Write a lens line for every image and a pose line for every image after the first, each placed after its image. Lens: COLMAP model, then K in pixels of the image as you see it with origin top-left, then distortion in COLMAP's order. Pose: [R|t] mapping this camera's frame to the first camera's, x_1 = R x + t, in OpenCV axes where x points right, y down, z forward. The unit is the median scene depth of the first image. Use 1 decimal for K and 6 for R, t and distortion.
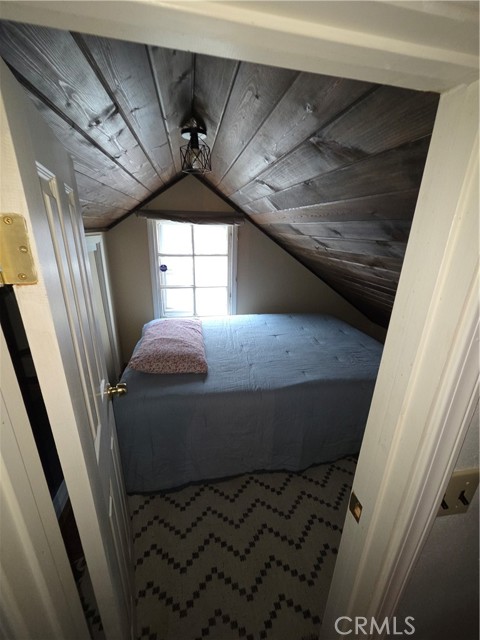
lens RADIAL K [[261.9, 0, 239.9], [0, 261.9, 319.0], [0, 0, 1]] dist [-0.004334, -0.000134]
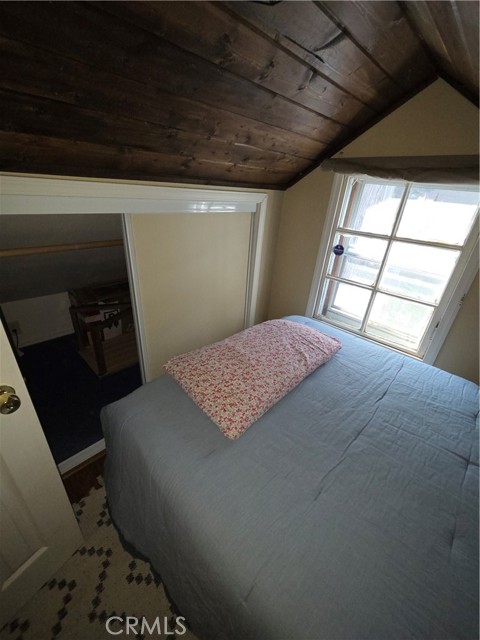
lens RADIAL K [[261.9, 0, 240.6], [0, 261.9, 318.9], [0, 0, 1]] dist [-0.004334, -0.000134]
pose [[0.589319, 0.373432, -0.716416, 0.120192], [-0.315034, 0.922785, 0.221857, -0.106696], [0.743947, 0.094951, 0.661458, 0.401398]]
